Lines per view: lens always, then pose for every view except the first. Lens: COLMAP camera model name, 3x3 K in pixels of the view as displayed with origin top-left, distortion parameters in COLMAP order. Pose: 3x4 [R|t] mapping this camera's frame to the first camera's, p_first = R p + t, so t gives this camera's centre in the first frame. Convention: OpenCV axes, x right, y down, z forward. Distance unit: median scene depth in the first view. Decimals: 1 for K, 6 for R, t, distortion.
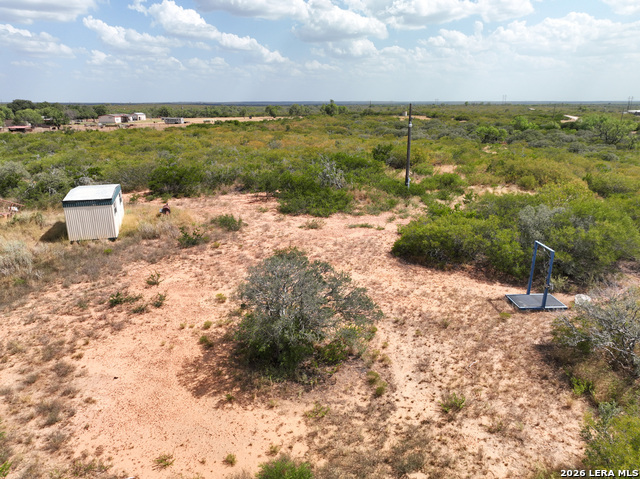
lens RADIAL K [[449.9, 0, 323.4], [0, 449.9, 238.3], [0, 0, 1]] dist [-0.005442, 0.024356]
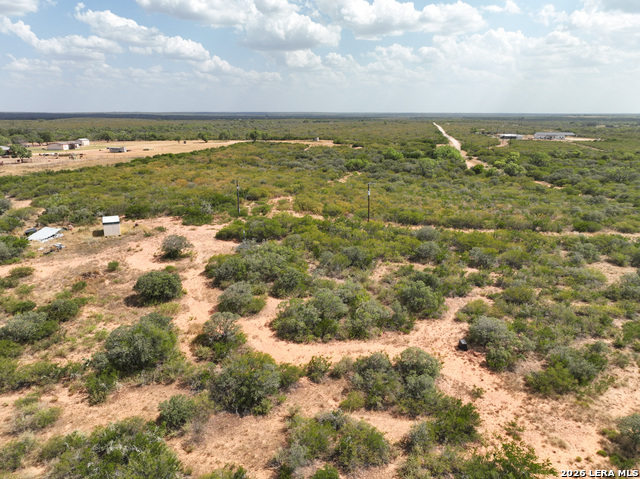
lens RADIAL K [[449.9, 0, 319.8], [0, 449.9, 243.0], [0, 0, 1]] dist [-0.005442, 0.024356]
pose [[0.993209, -0.030733, 0.112210, 0.387909], [0.031943, 0.999449, -0.008999, 0.094574], [-0.111872, 0.012522, 0.993644, -1.618845]]
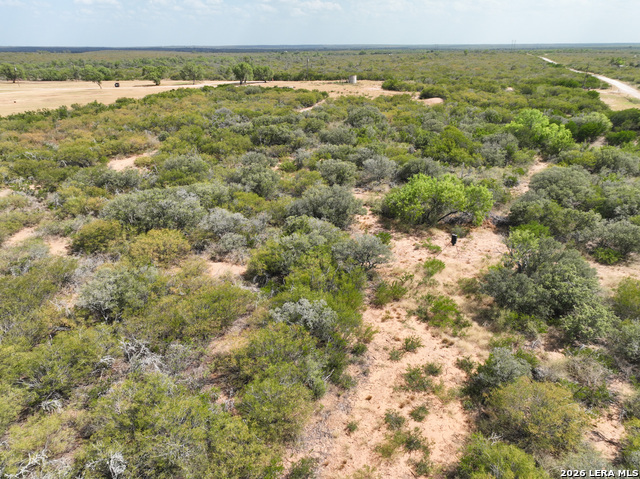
lens RADIAL K [[449.9, 0, 319.4], [0, 449.9, 239.7], [0, 0, 1]] dist [-0.005442, 0.024356]
pose [[0.999845, 0.004522, -0.017020, 1.223768], [-0.002552, 0.993473, 0.114043, -1.022014], [0.017424, -0.113982, 0.993330, 2.788974]]
